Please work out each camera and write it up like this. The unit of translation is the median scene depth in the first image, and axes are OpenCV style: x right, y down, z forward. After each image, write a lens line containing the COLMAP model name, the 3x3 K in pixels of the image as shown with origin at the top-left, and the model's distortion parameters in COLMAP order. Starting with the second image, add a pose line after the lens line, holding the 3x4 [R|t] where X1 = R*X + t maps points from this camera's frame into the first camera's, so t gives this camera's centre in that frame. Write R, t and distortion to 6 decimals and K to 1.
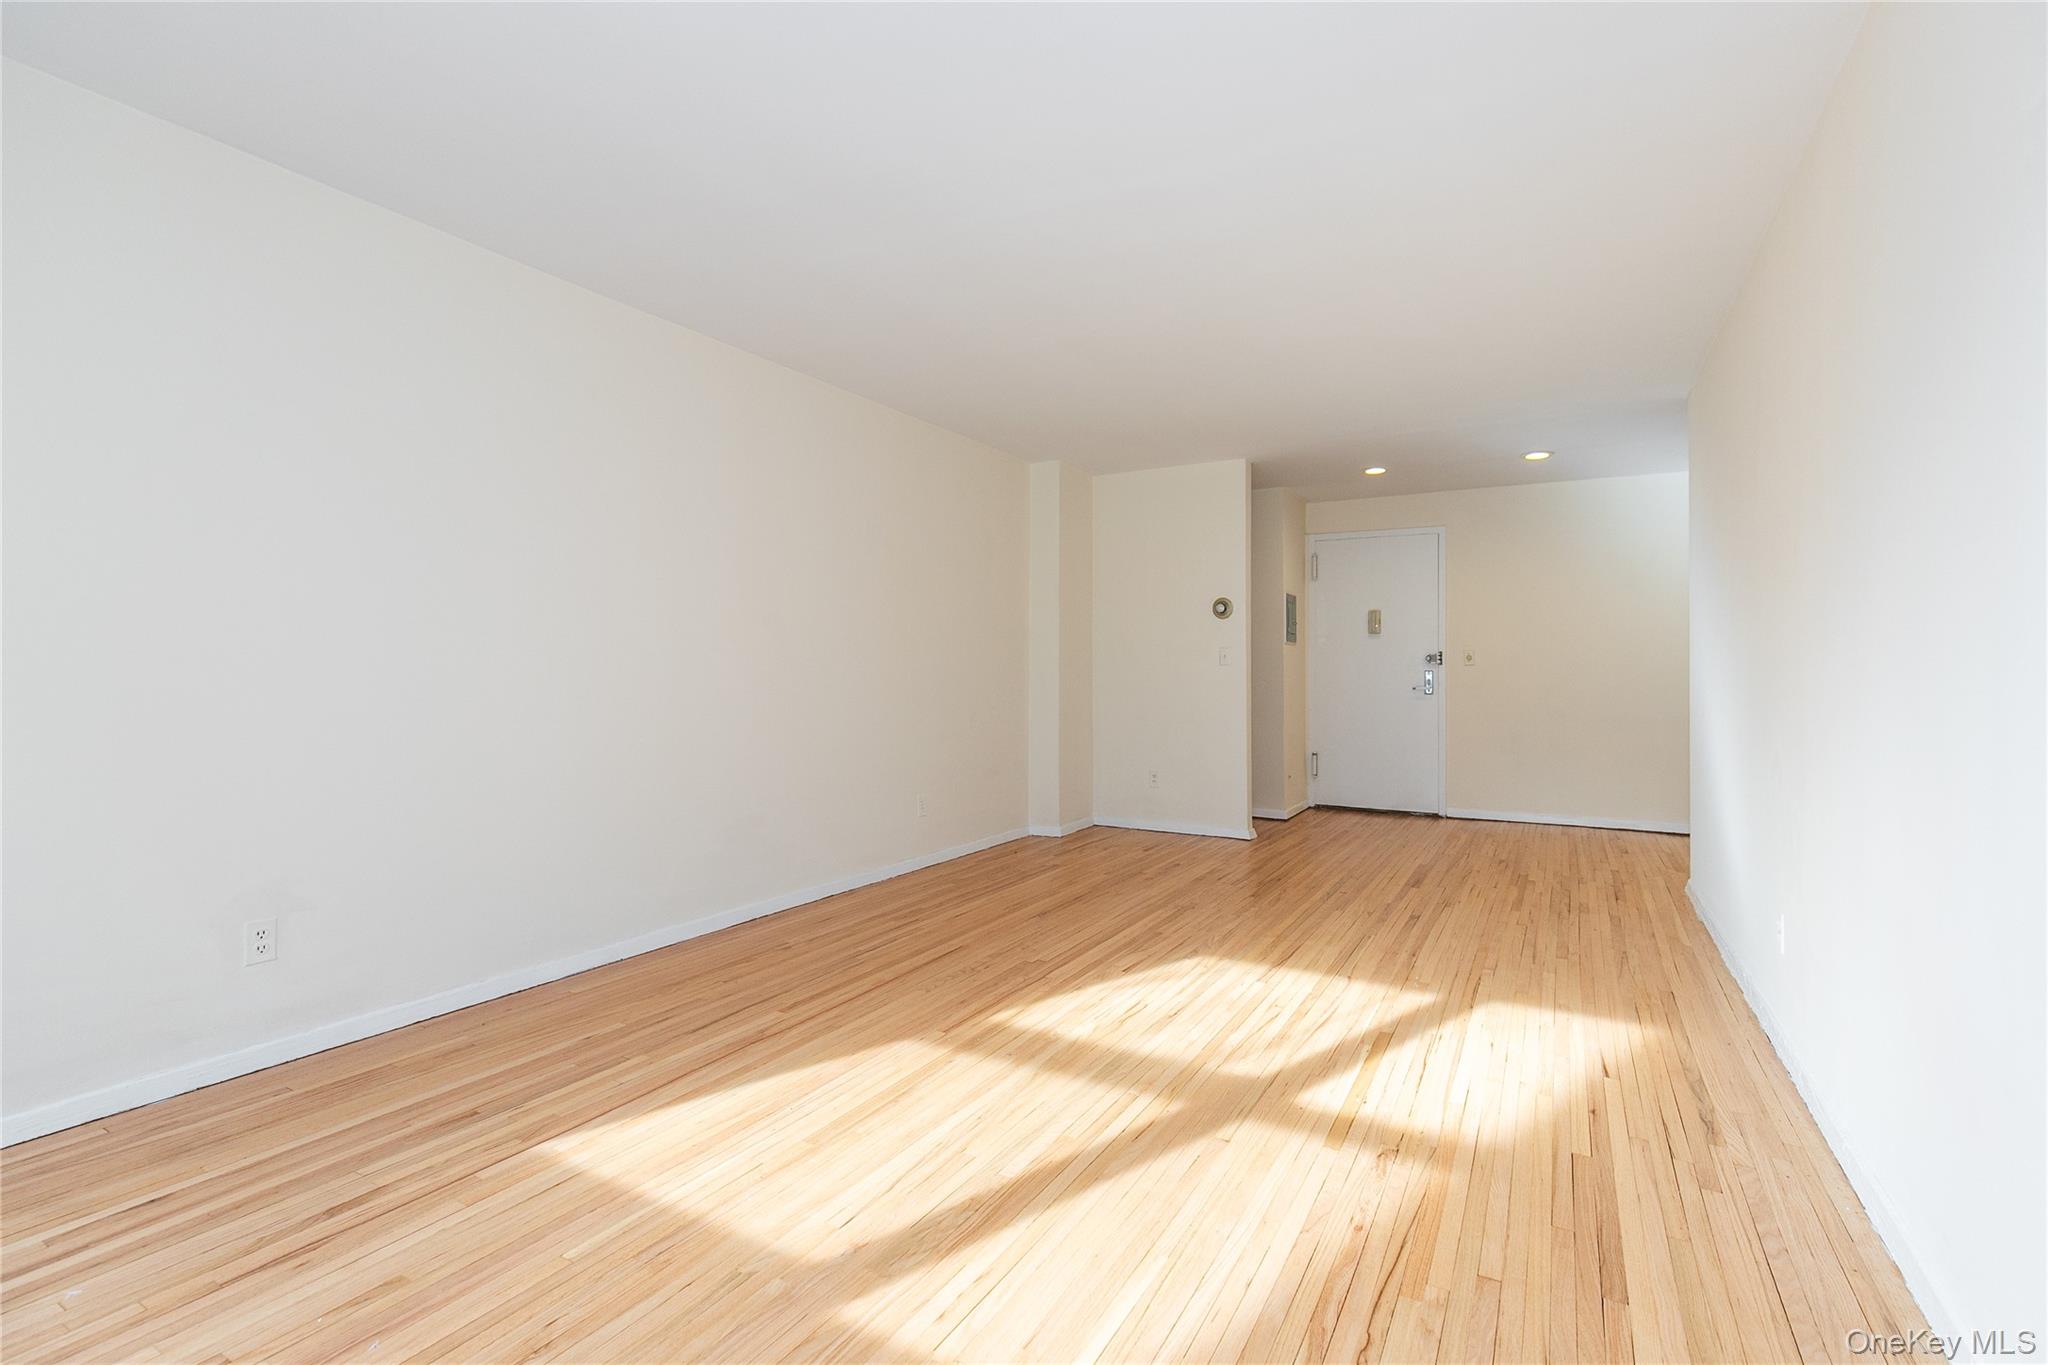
lens RADIAL K [[924.0, 0, 1024.0], [0, 924.0, 682.5], [0, 0, 1]] dist [0.002984, 0.000178]
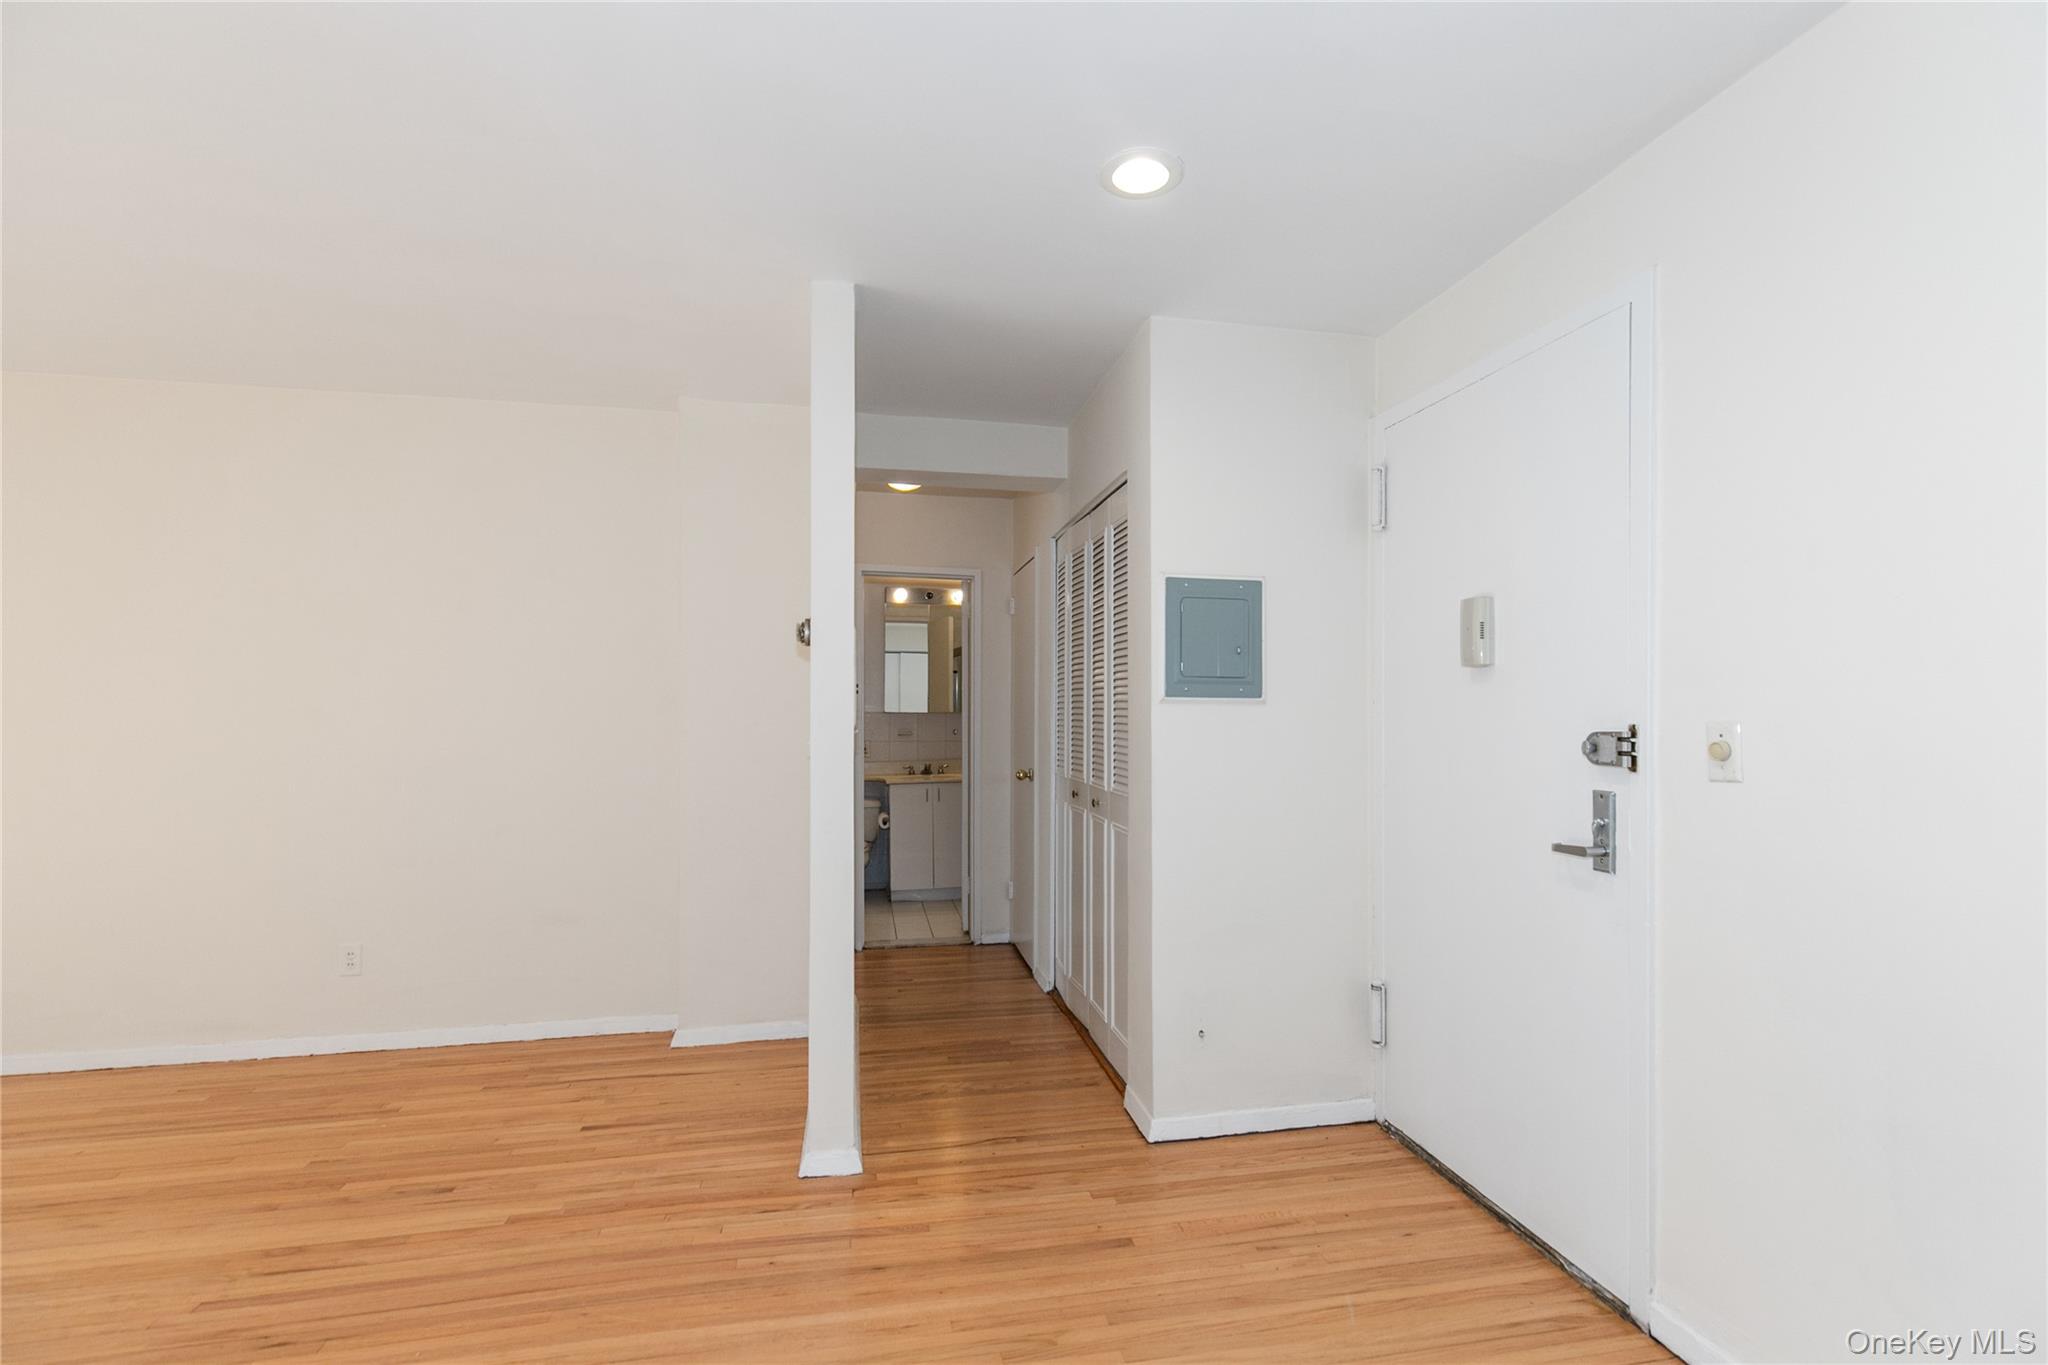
lens RADIAL K [[929.2, 0, 1046.7], [0, 929.2, 690.2], [0, 0, 1]] dist [0.004551, 0.000161]
pose [[0.666126, -0.017620, -0.745631, 1.247651], [-0.004786, 0.999599, -0.027898, -0.080761], [0.745824, 0.022153, 0.665775, 1.546686]]
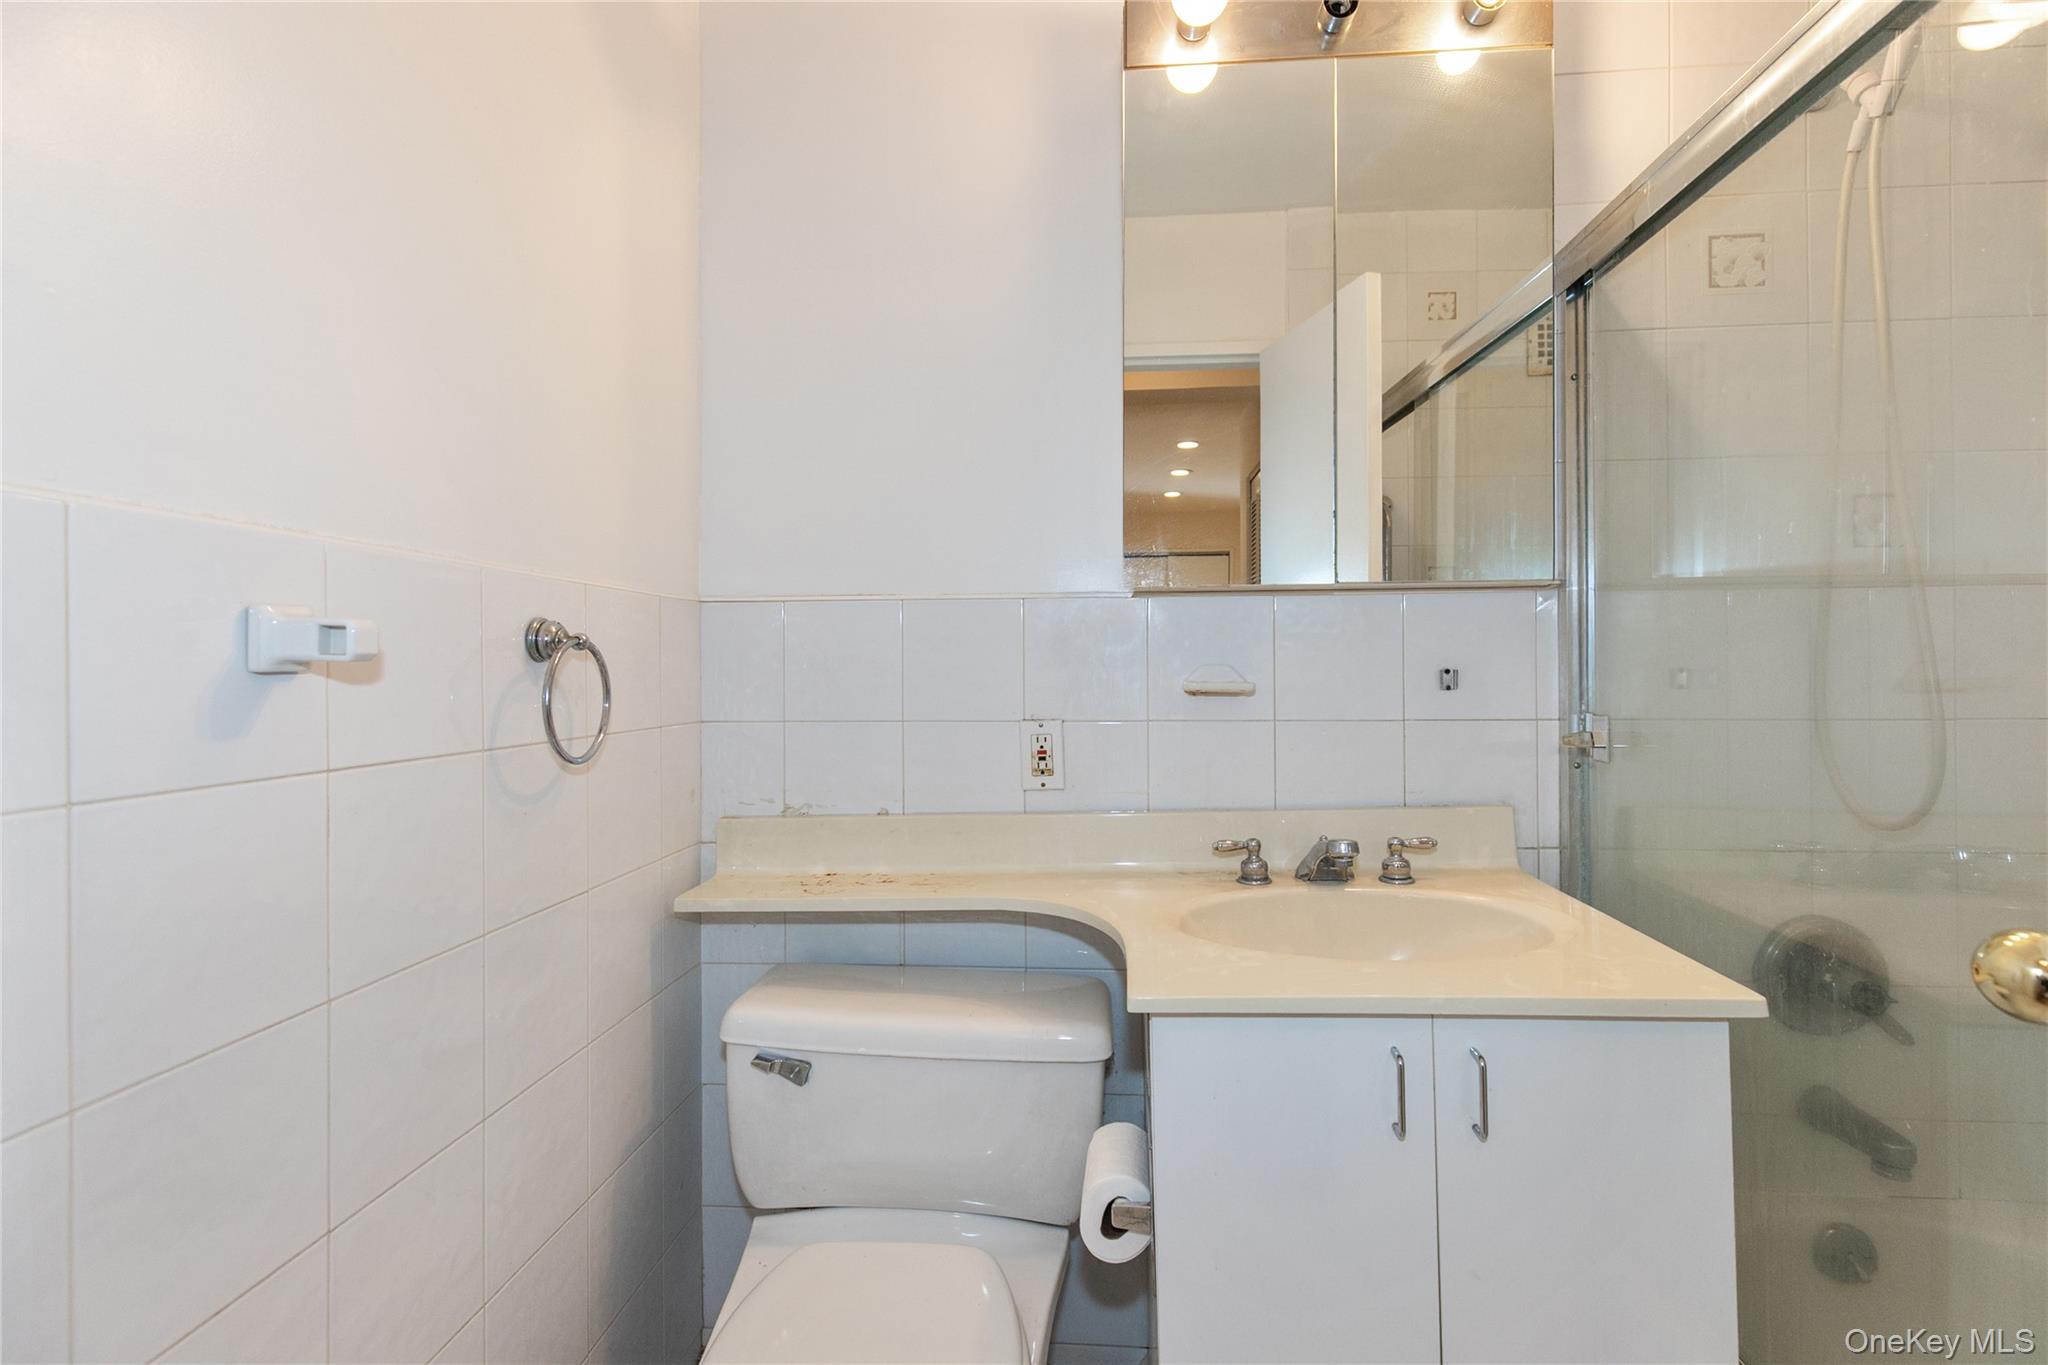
lens RADIAL K [[949.5, 0, 1043.7], [0, 949.5, 665.2], [0, 0, 1]] dist [0.003287, -0.000170]
pose [[0.421971, -0.005124, -0.906595, -0.194140], [-0.001773, 0.999977, -0.006477, -0.048060], [0.906608, 0.004340, 0.421952, 2.462024]]
